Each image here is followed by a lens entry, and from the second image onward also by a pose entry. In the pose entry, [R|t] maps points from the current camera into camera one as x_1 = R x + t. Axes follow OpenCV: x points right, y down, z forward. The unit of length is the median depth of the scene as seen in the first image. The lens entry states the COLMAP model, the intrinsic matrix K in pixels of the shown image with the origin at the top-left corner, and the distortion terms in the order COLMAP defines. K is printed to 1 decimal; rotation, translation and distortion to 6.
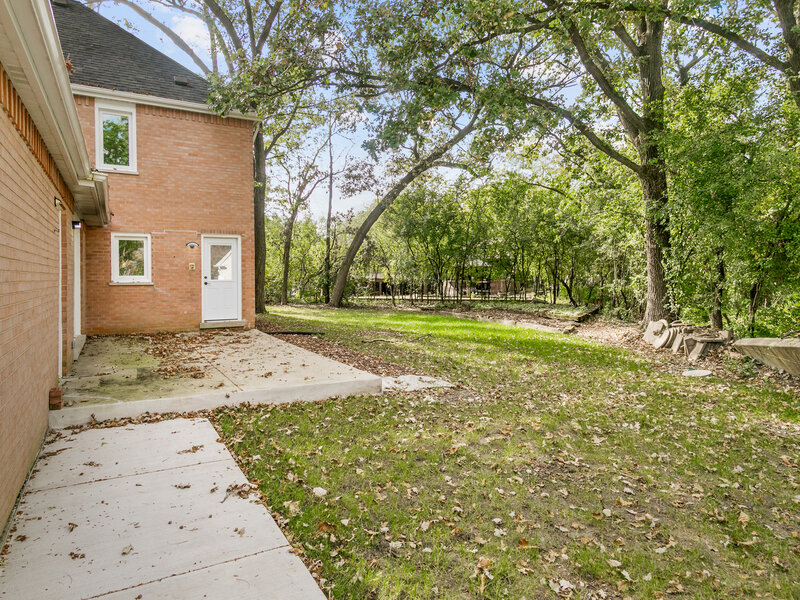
lens RADIAL K [[486.4, 0, 401.5], [0, 486.4, 299.5], [0, 0, 1]] dist [-0.008491, -0.000336]
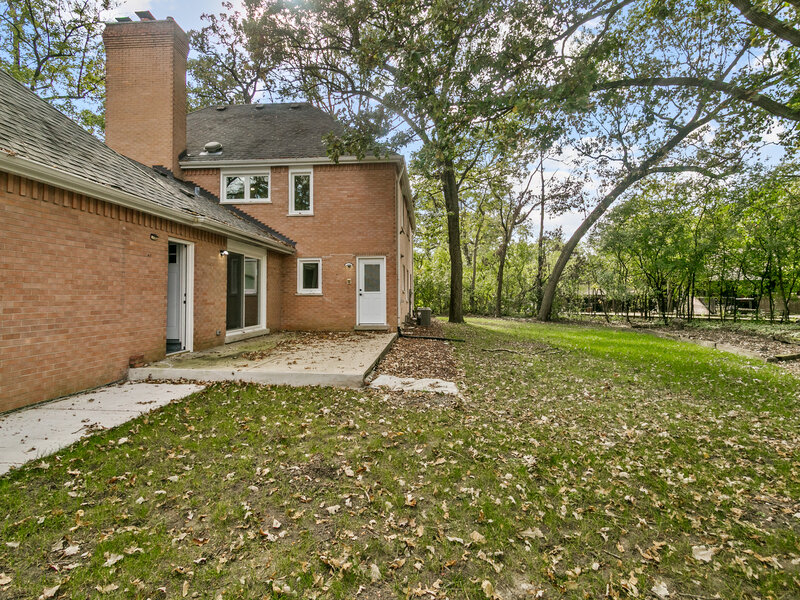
lens RADIAL K [[425.8, 0, 397.6], [0, 425.8, 297.6], [0, 0, 1]] dist [-0.002568, 0.000161]
pose [[0.817913, 0.003523, -0.575331, 0.312201], [-0.027515, 0.999077, -0.032999, 0.008217], [0.574683, 0.042821, 0.817255, 0.138323]]
